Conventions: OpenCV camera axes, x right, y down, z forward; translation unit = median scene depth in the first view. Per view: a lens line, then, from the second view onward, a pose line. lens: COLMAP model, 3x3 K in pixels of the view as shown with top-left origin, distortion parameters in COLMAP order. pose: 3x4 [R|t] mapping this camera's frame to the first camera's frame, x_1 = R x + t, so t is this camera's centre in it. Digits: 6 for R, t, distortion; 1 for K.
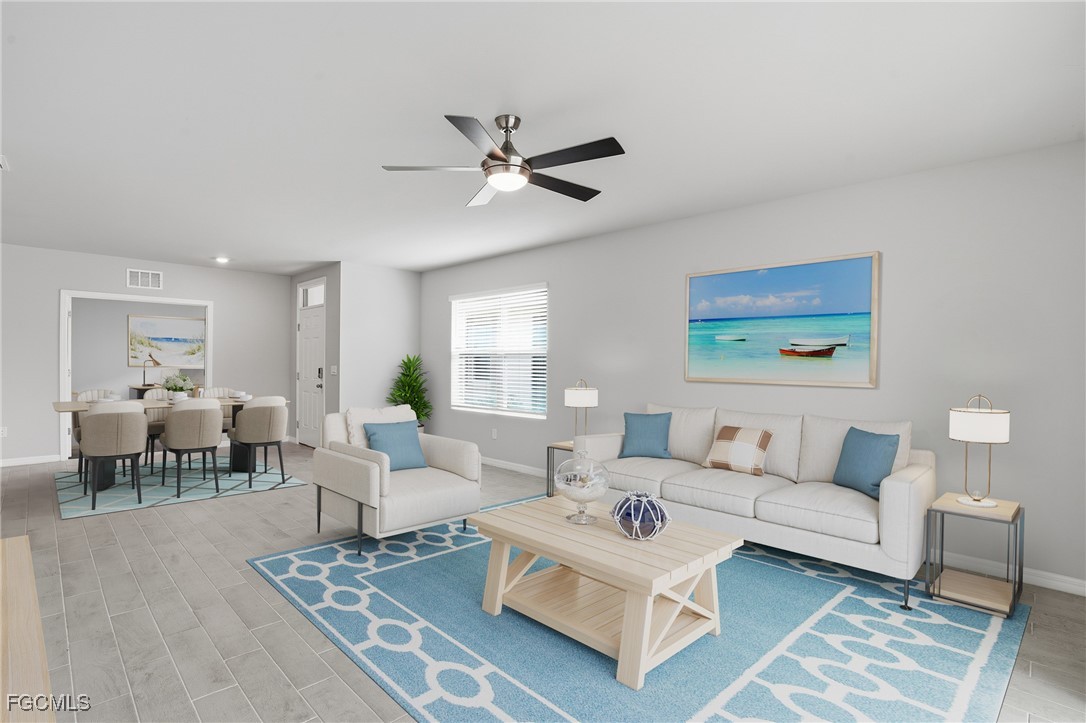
lens RADIAL K [[536.2, 0, 543.0], [0, 536.2, 361.5], [0, 0, 1]] dist [-0.037120, -0.000013]
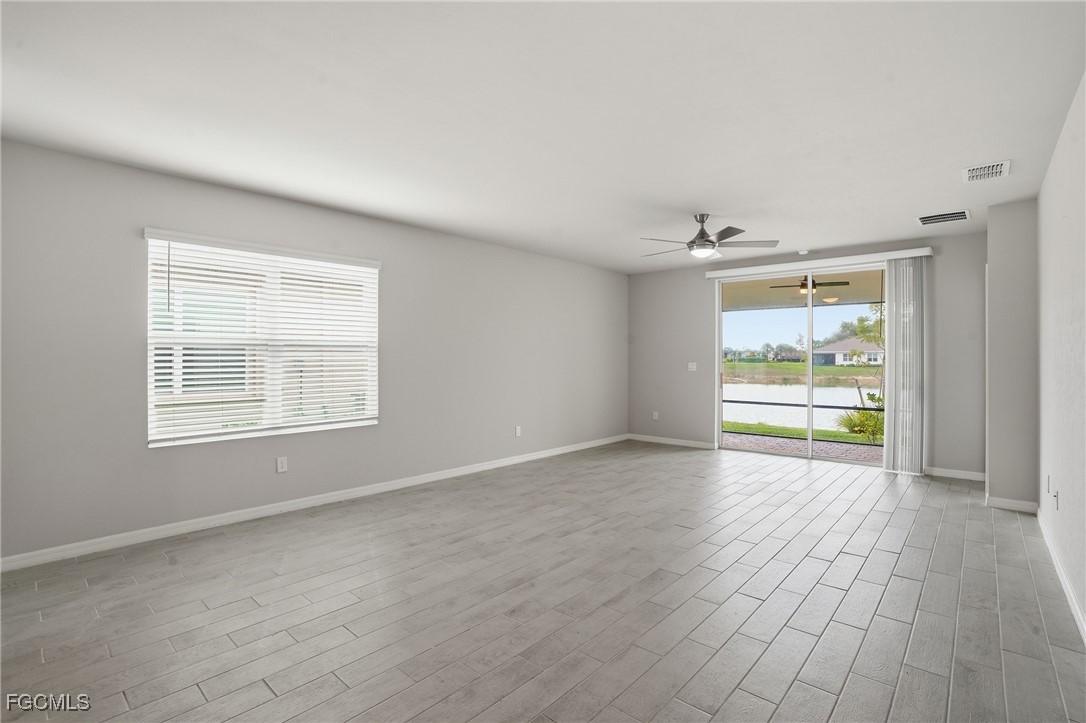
lens RADIAL K [[506.9, 0, 543.0], [0, 506.9, 361.5], [0, 0, 1]] dist [-0.062326, 0.000306]
pose [[-0.080399, -0.020293, 0.996556, -0.709614], [-0.010938, 0.999751, 0.019475, -0.008374], [-0.996703, -0.009335, -0.080601, 0.708084]]
